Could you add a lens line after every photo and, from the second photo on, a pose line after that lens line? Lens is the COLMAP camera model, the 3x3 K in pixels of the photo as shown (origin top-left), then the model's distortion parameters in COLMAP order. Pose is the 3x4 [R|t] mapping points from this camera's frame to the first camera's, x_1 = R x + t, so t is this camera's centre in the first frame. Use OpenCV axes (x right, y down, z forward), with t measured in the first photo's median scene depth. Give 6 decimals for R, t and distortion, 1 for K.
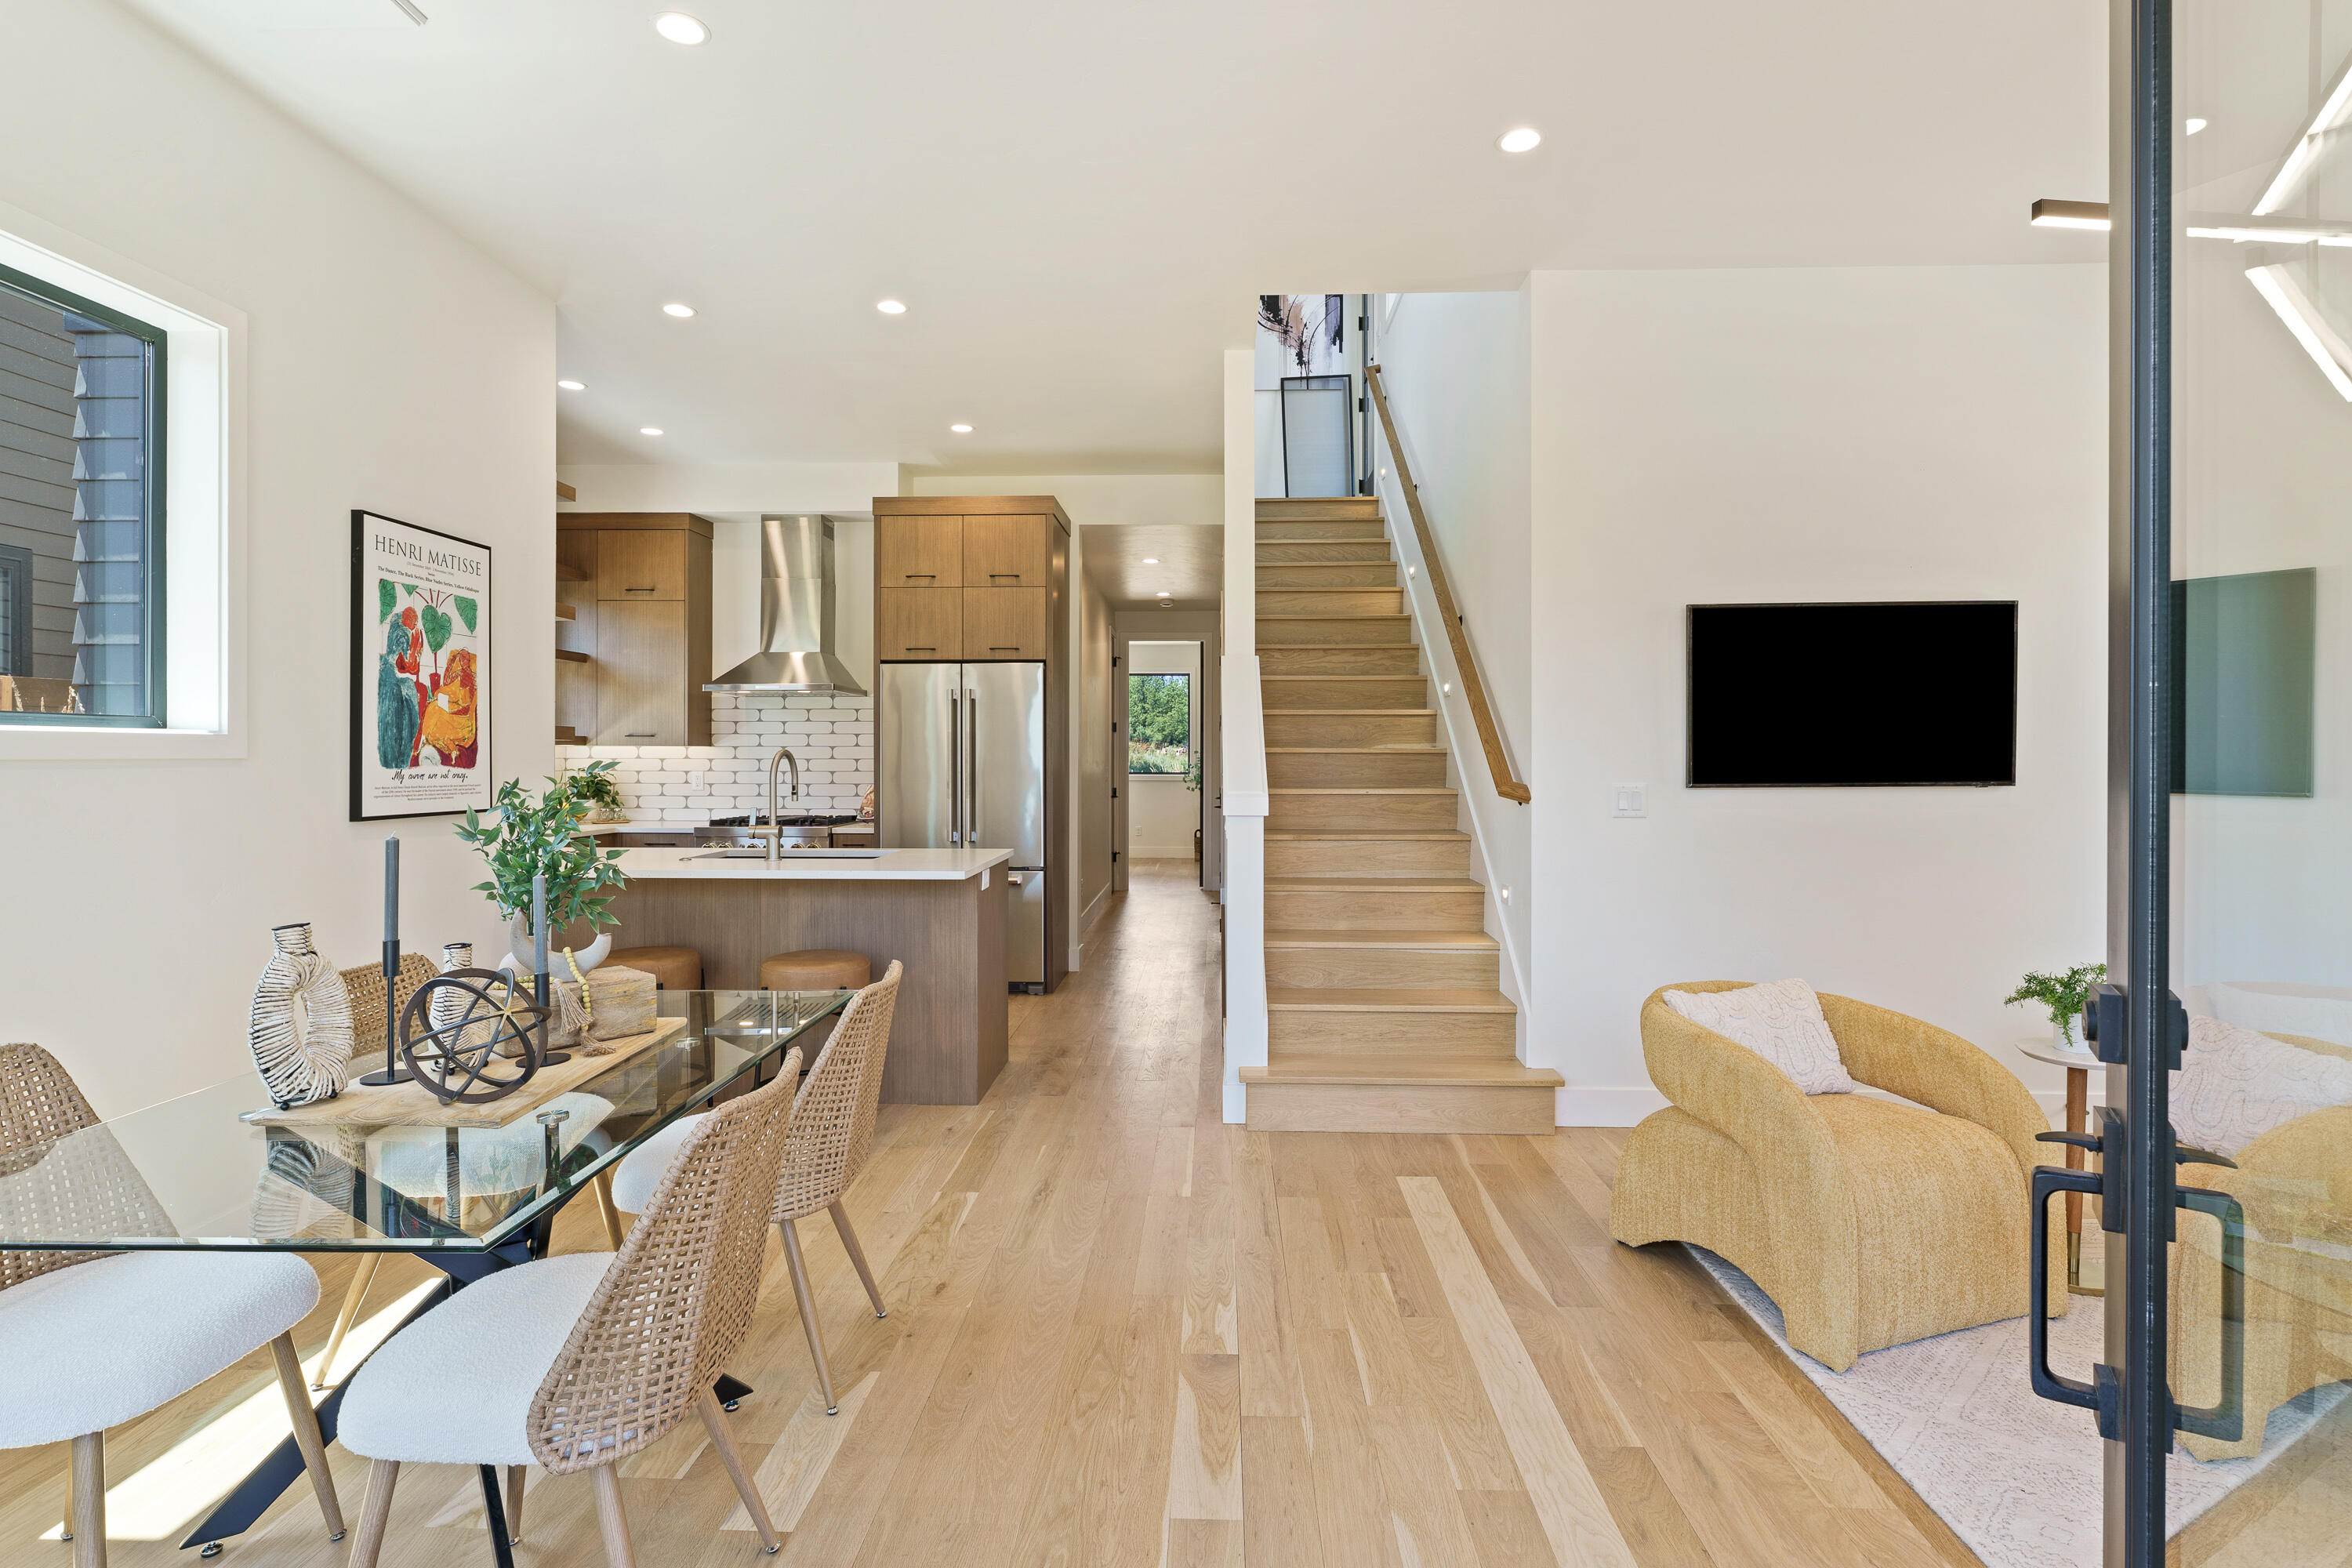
lens RADIAL K [[1157.2, 0, 1170.6], [0, 1157.2, 775.6], [0, 0, 1]] dist [0.002912, -0.002582]
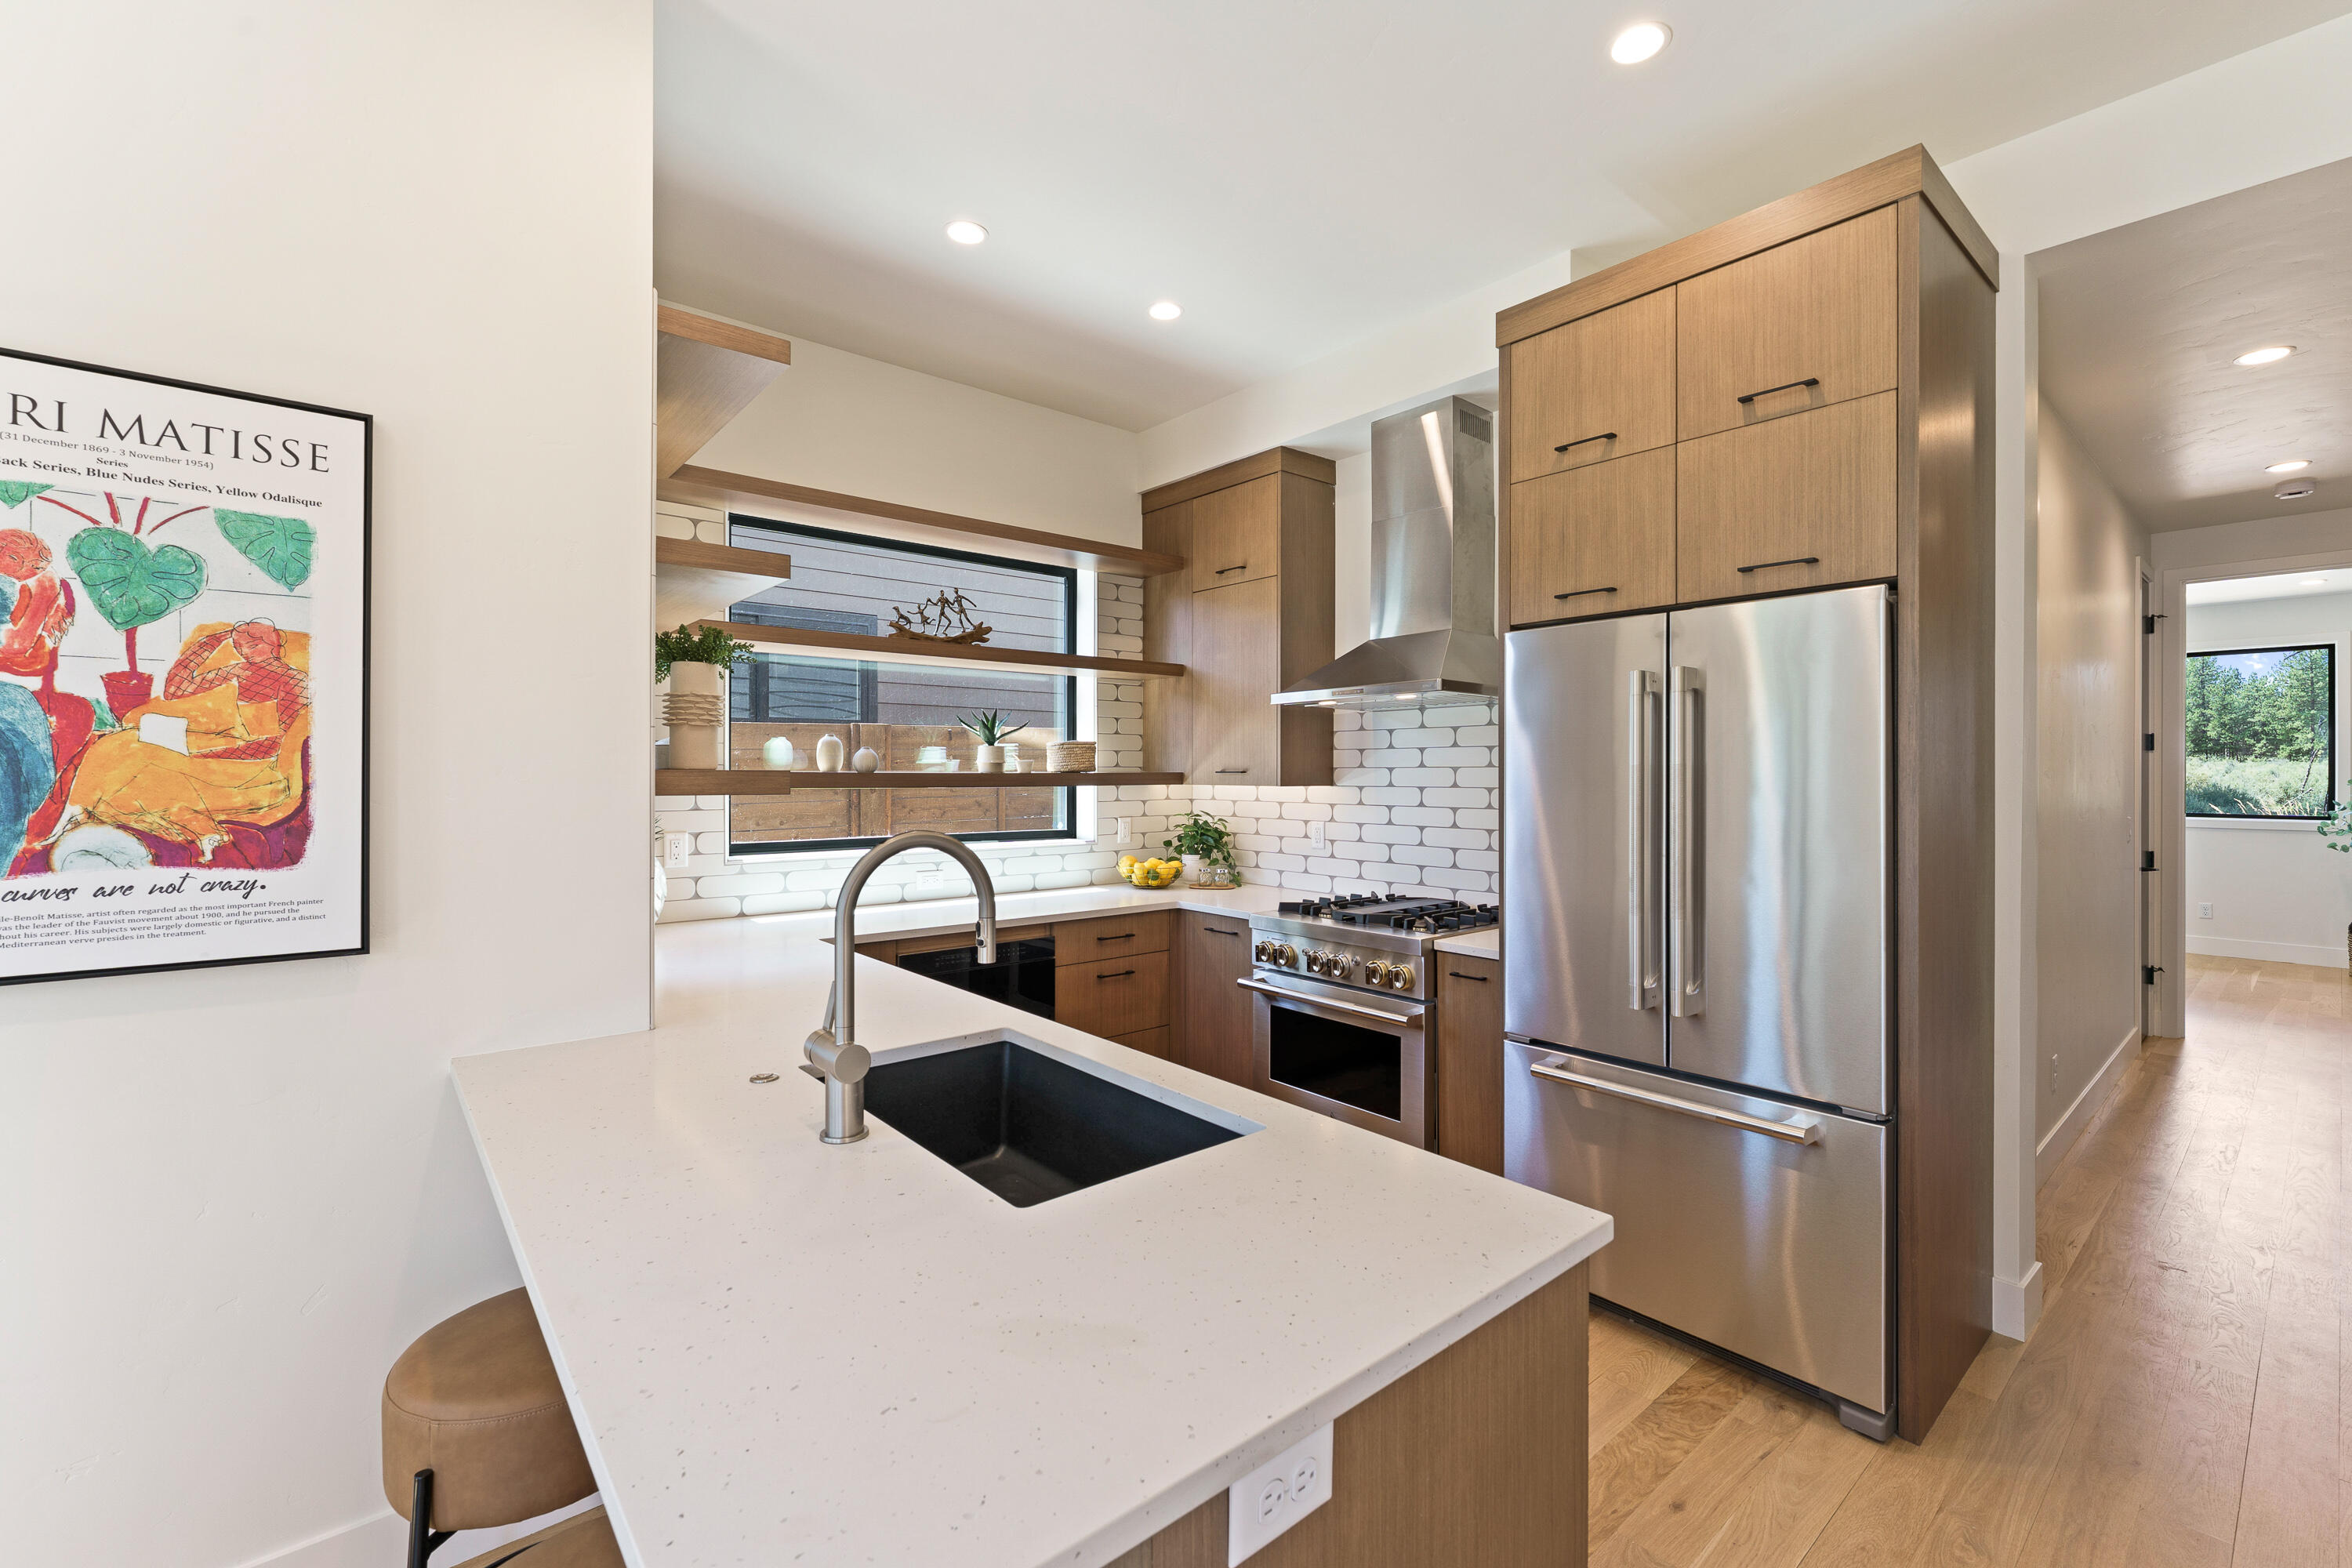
lens RADIAL K [[991.2, 0, 1187.9], [0, 991.2, 774.6], [0, 0, 1]] dist [-0.001153, 0.000232]
pose [[0.681233, -0.000660, -0.732066, -0.024891], [-0.011401, 0.999869, -0.011511, -0.025419], [0.731978, 0.016188, 0.681136, 0.562349]]
